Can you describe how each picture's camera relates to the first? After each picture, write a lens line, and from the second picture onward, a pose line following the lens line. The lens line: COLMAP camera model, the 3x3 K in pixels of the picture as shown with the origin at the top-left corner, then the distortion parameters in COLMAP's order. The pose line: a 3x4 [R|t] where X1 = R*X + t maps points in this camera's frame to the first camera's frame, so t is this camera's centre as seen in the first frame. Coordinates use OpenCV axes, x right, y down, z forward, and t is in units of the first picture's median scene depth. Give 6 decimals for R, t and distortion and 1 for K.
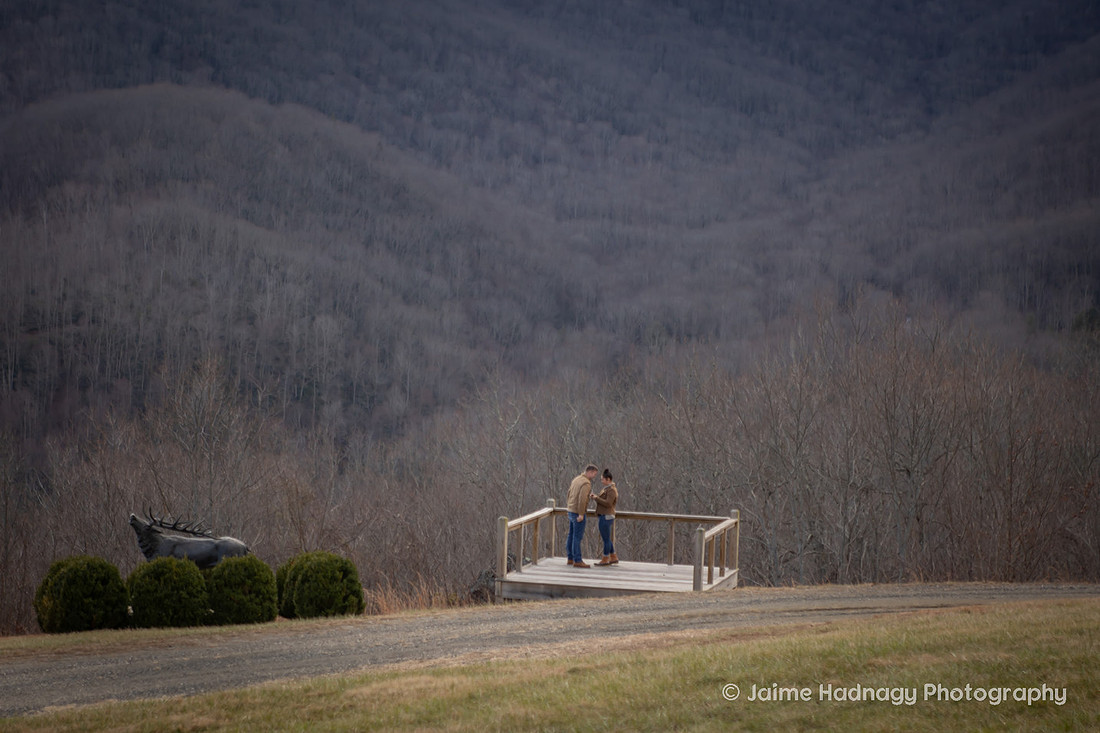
lens RADIAL K [[2626.8, 0, 522.5], [0, 2626.8, 442.0], [0, 0, 1]] dist [0.191809, -0.100324]
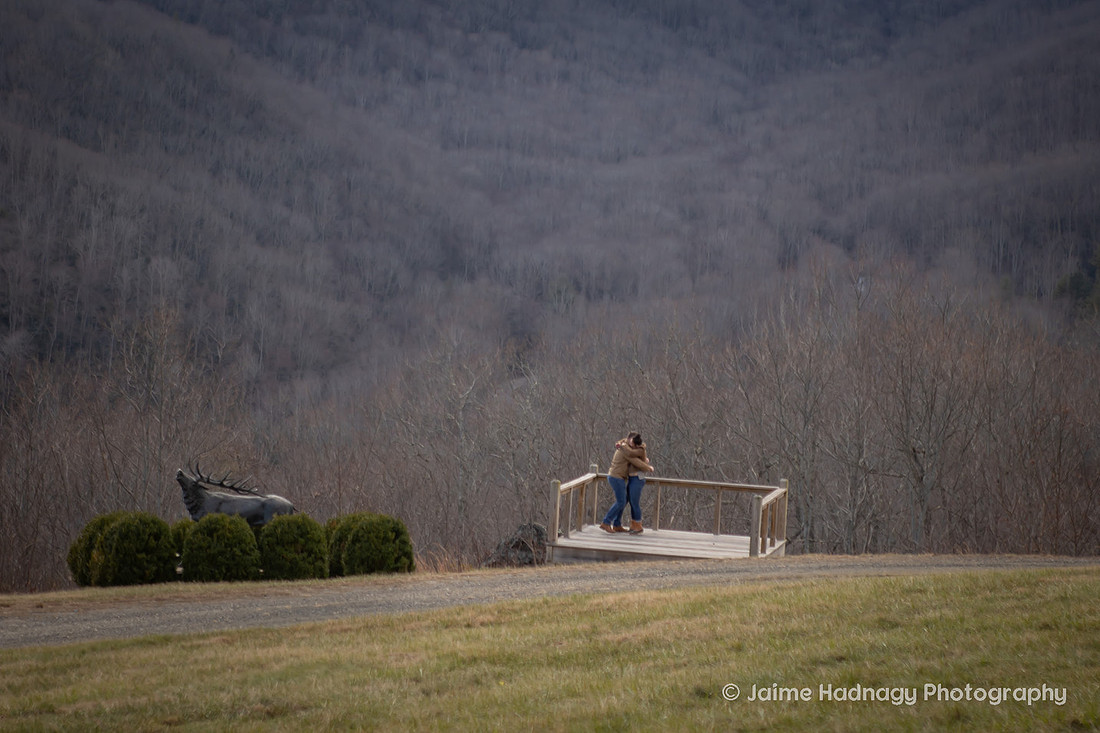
lens RADIAL K [[3231.8, 0, 573.9], [0, 3231.8, 240.5], [0, 0, 1]] dist [0.180092, 0.216159]
pose [[0.997899, 0.025225, 0.059685, -0.006620], [-0.021894, 0.998201, -0.055817, 0.000568], [-0.060985, 0.054393, 0.996656, -0.018610]]
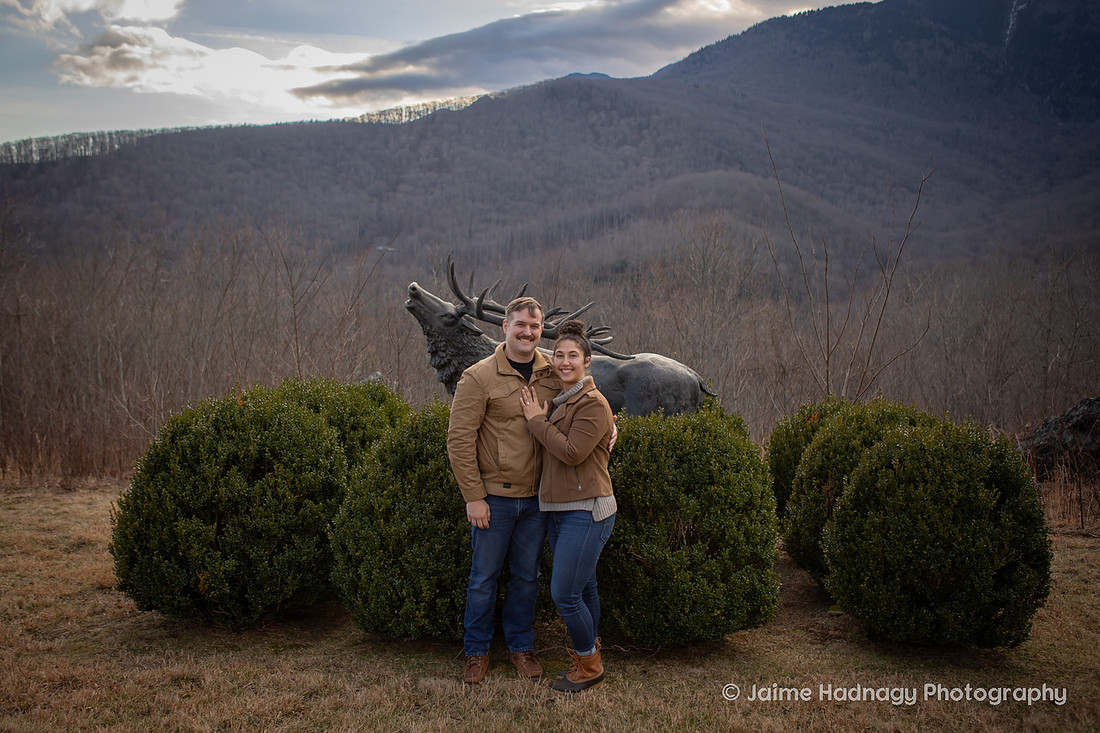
lens RADIAL K [[969.7, 0, 530.6], [0, 969.7, 361.2], [0, 0, 1]] dist [-0.092579, 0.105503]
pose [[0.946825, 0.053104, -0.317336, -0.007390], [-0.037848, 0.997821, 0.054052, 0.002651], [0.319515, -0.039167, 0.946771, 0.075827]]
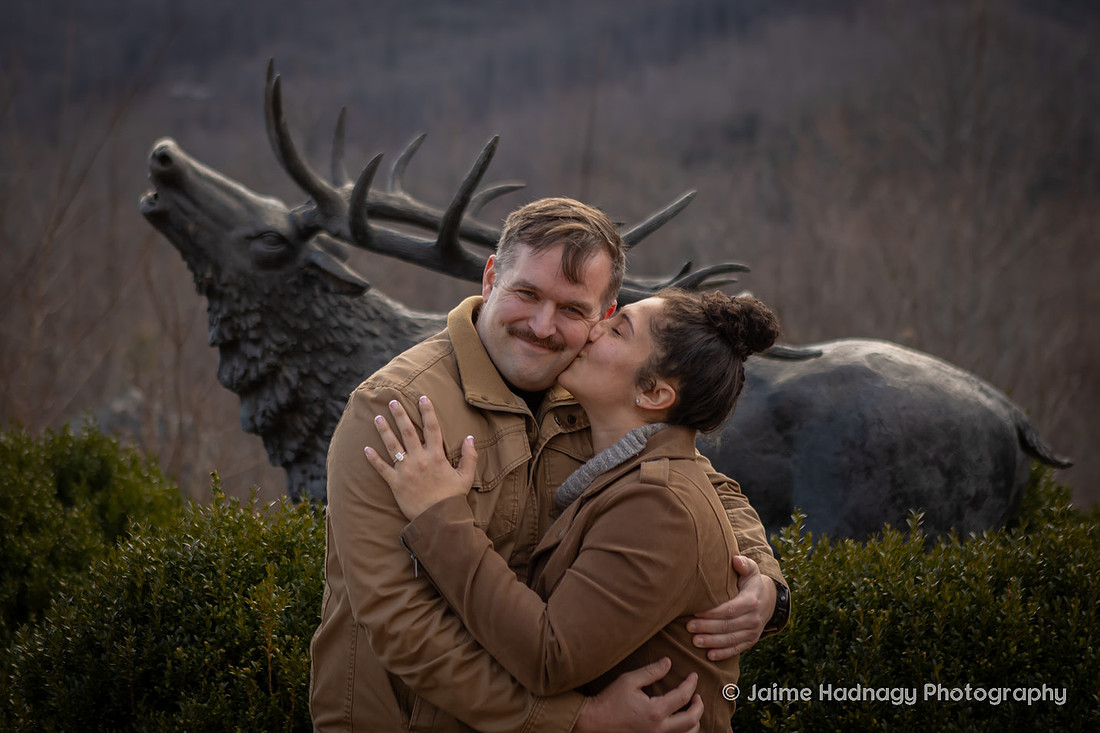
lens RADIAL K [[2241.0, 0, 486.0], [0, 2241.0, 449.5], [0, 0, 1]] dist [0.124642, 0.229496]
pose [[0.940231, 0.055704, -0.335952, -0.009197], [-0.024024, 0.994923, 0.097731, 0.002824], [0.339690, -0.083819, 0.936795, 0.081956]]
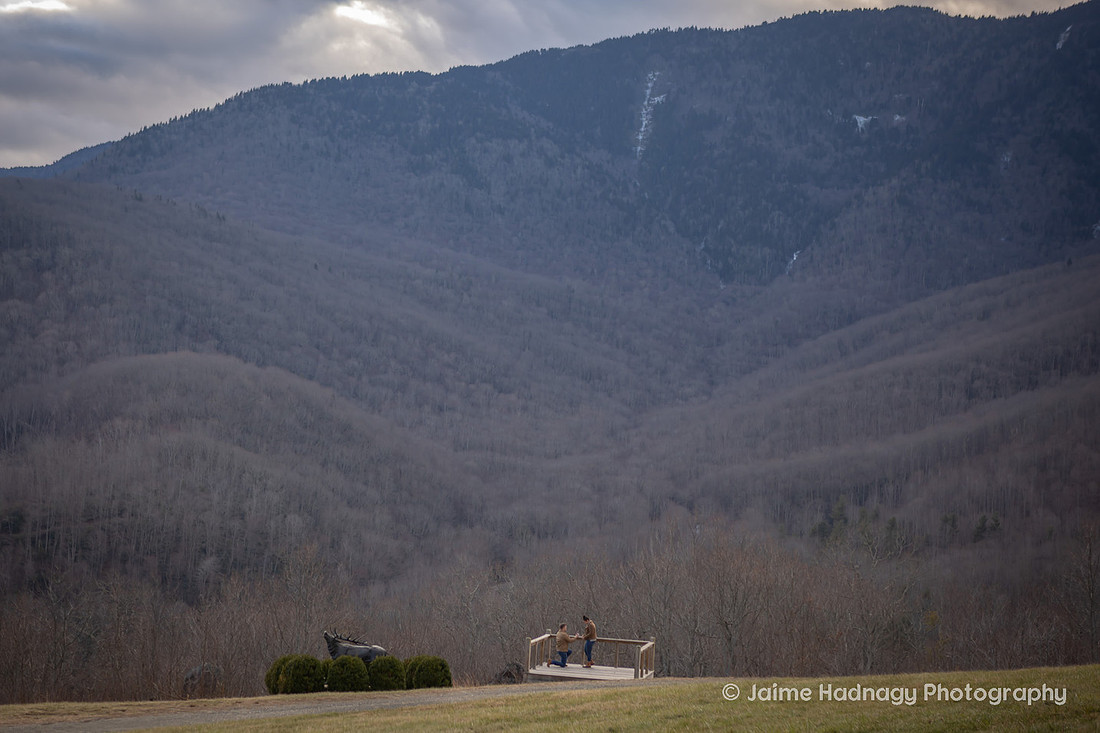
lens RADIAL K [[1884.3, 0, 483.6], [0, 1884.3, 379.5], [0, 0, 1]] dist [0.009742, -0.006280]
pose [[0.999116, 0.025019, 0.033772, -0.007626], [-0.020768, 0.992456, -0.120833, 0.000848], [-0.036541, 0.120025, 0.992098, -0.027083]]
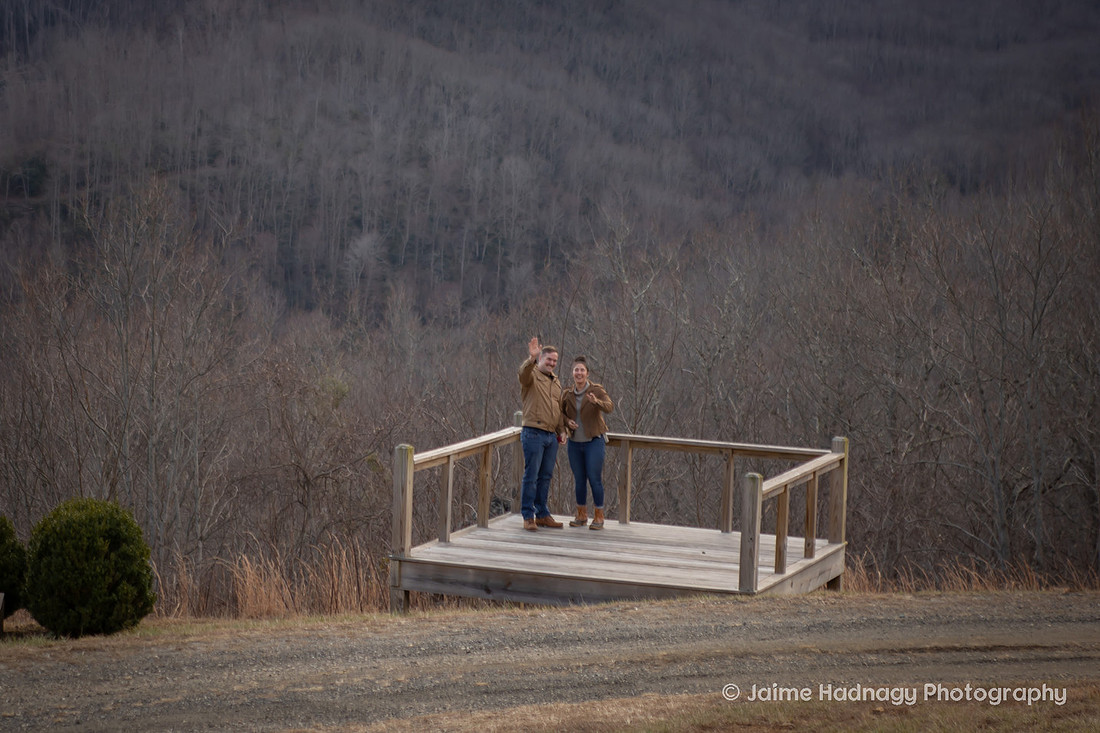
lens RADIAL K [[3159.3, 0, 397.4], [0, 3159.3, 261.0], [0, 0, 1]] dist [0.170964, 0.254712]
pose [[0.992617, 0.010968, -0.120794, 0.006333], [-0.012990, 0.999788, -0.015966, 0.000014], [0.120593, 0.017417, 0.992549, 0.029189]]
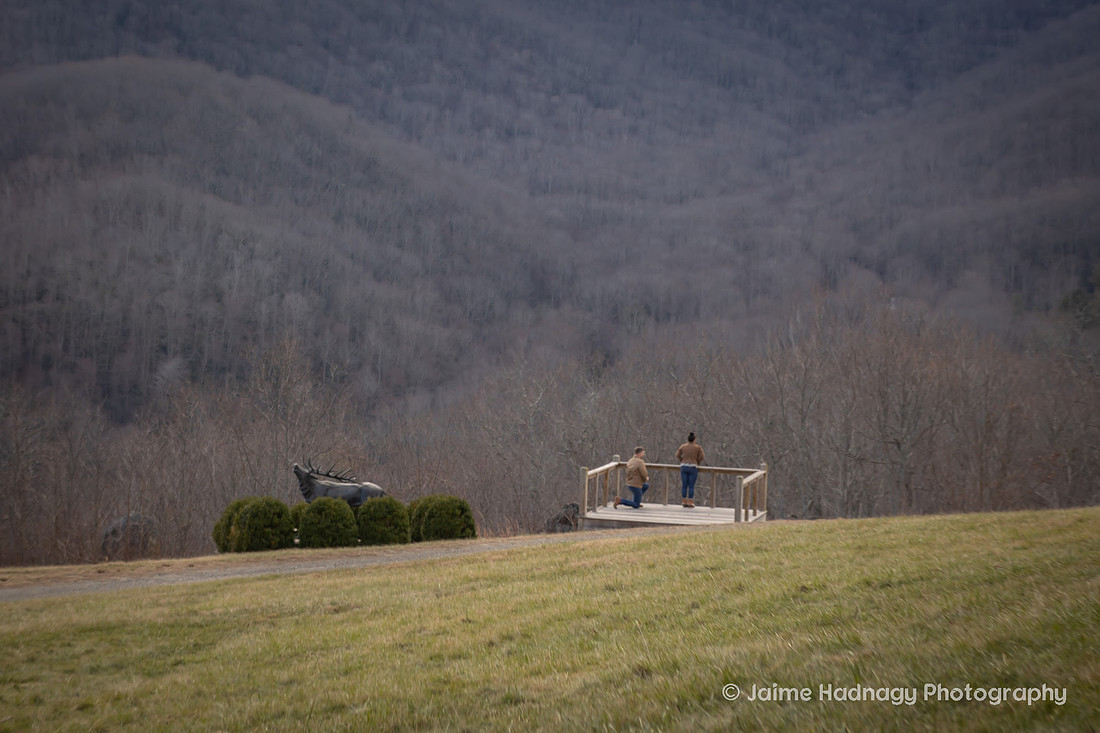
lens RADIAL K [[2796.8, 0, 522.6], [0, 2796.8, 166.9], [0, 0, 1]] dist [0.054675, 0.063020]
pose [[0.999894, 0.004146, 0.013953, -0.005012], [-0.002840, 0.995719, -0.092389, 0.000790], [-0.014276, 0.092340, 0.995625, -0.032091]]
